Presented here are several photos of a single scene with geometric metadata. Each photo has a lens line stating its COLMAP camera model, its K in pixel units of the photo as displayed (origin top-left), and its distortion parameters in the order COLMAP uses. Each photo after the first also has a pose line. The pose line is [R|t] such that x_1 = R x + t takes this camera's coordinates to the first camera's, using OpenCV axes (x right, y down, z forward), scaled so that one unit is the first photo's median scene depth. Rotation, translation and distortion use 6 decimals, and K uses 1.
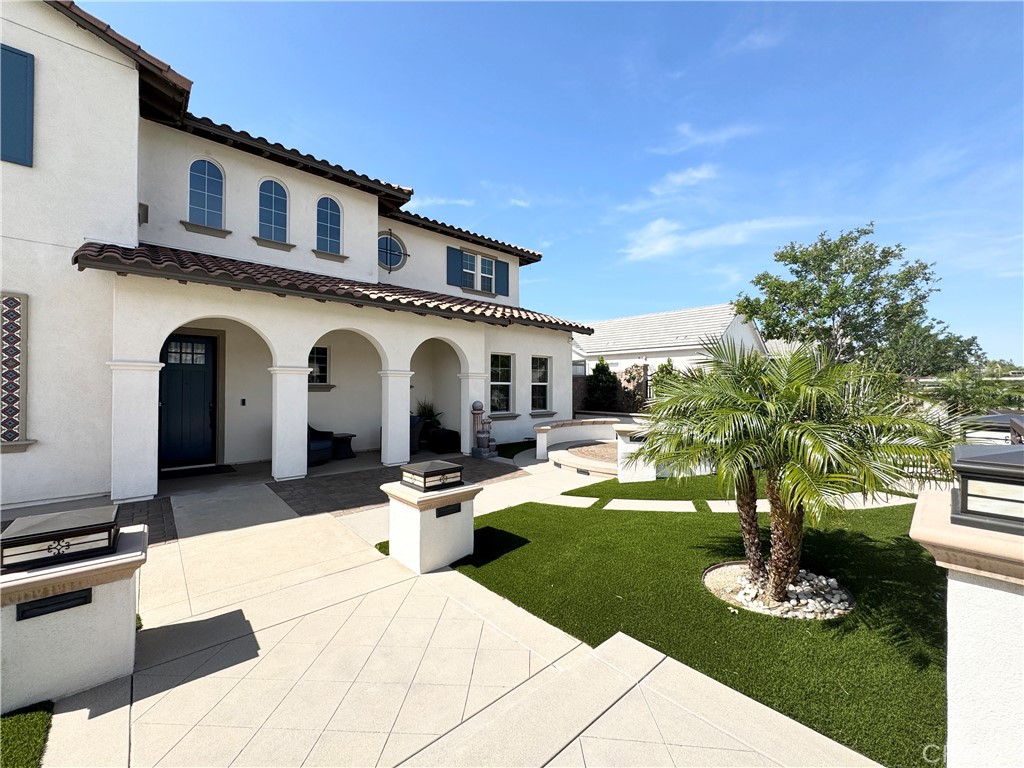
lens RADIAL K [[409.1, 0, 513.9], [0, 409.1, 385.3], [0, 0, 1]] dist [-0.006509, 0.001289]
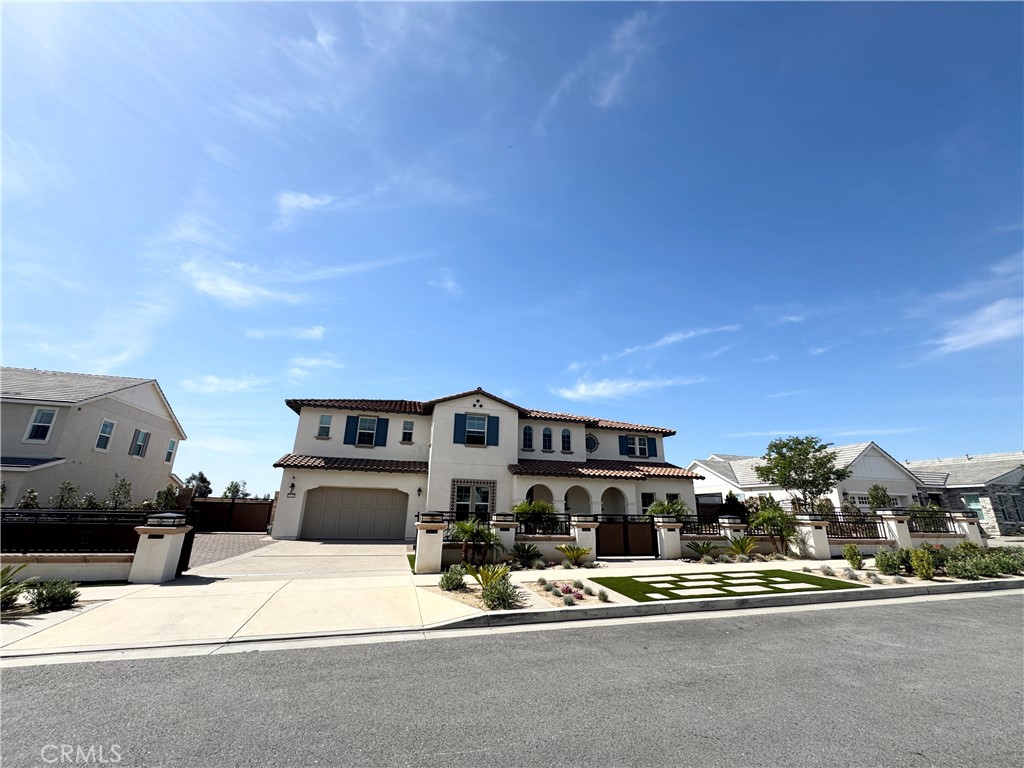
lens RADIAL K [[409.1, 0, 500.3], [0, 409.1, 397.0], [0, 0, 1]] dist [-0.006509, 0.001289]
pose [[0.872092, -0.115083, -0.475618, 0.291302], [-0.017418, 0.964036, -0.265201, 0.011807], [0.489033, 0.239564, 0.838723, -0.951231]]
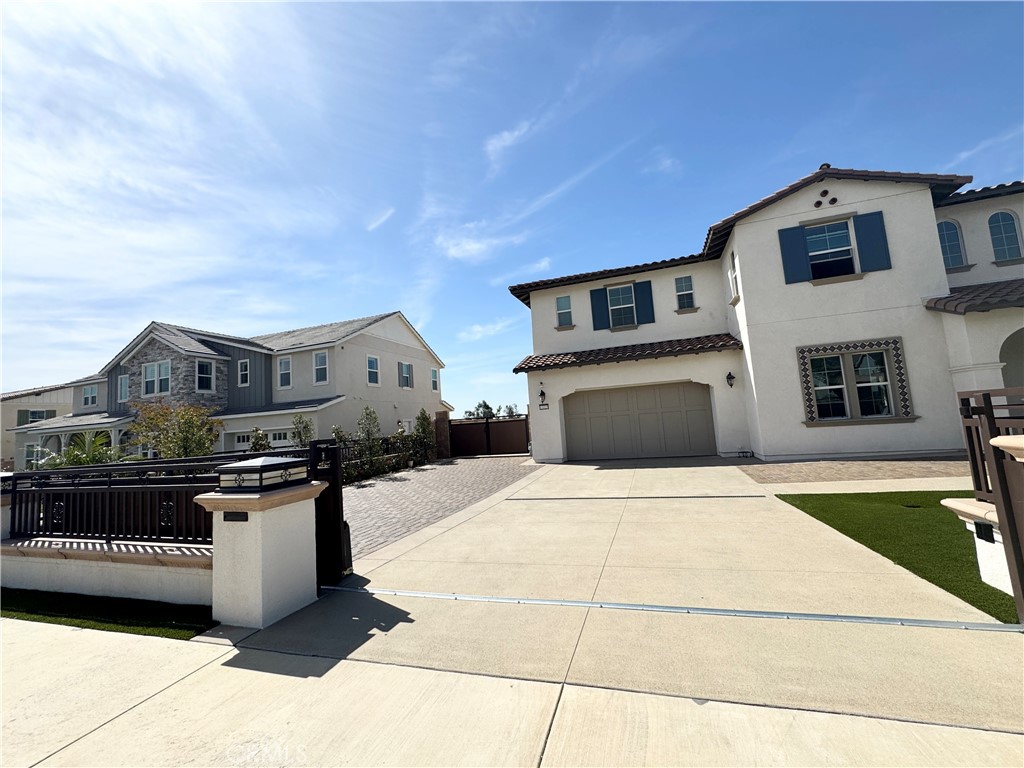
lens RADIAL K [[409.1, 0, 507.8], [0, 409.1, 382.7], [0, 0, 1]] dist [-0.006509, 0.001289]
pose [[0.459783, -0.123575, -0.879391, -0.171618], [0.073466, 0.992169, -0.101012, 0.016141], [0.884987, -0.018162, 0.465261, -0.595466]]
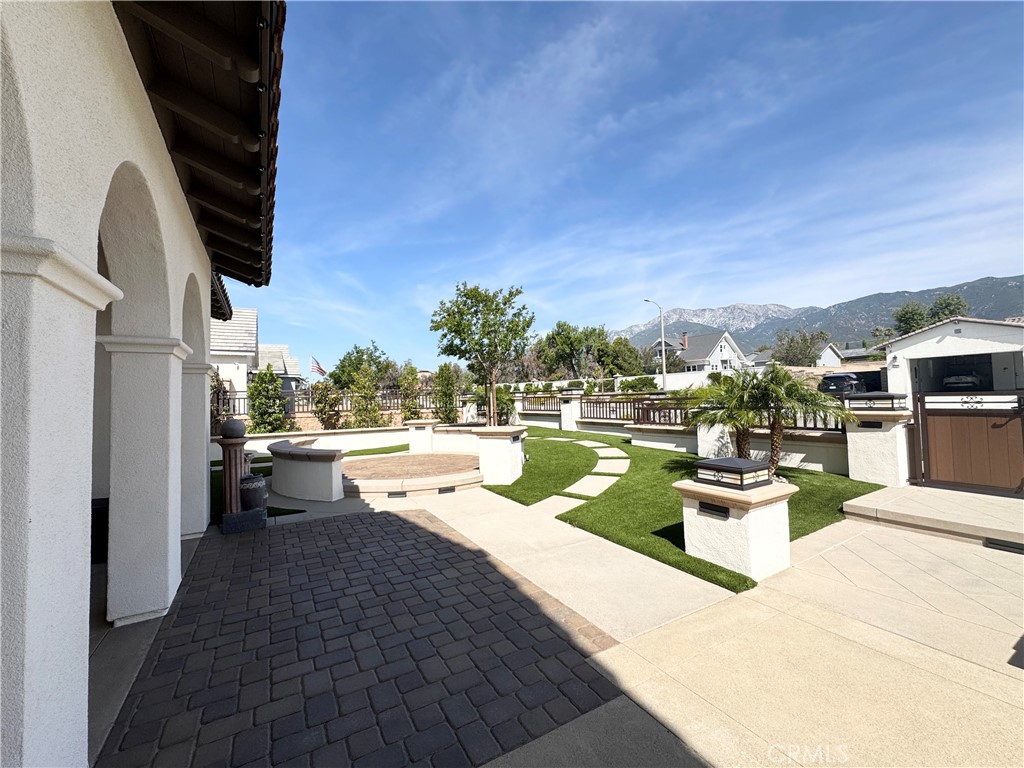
lens RADIAL K [[409.1, 0, 509.6], [0, 409.1, 378.3], [0, 0, 1]] dist [-0.006509, 0.001289]
pose [[0.194163, 0.044211, 0.979972, -0.367873], [0.014213, 0.998752, -0.047875, 0.014742], [-0.980866, 0.023224, 0.193293, 0.402215]]
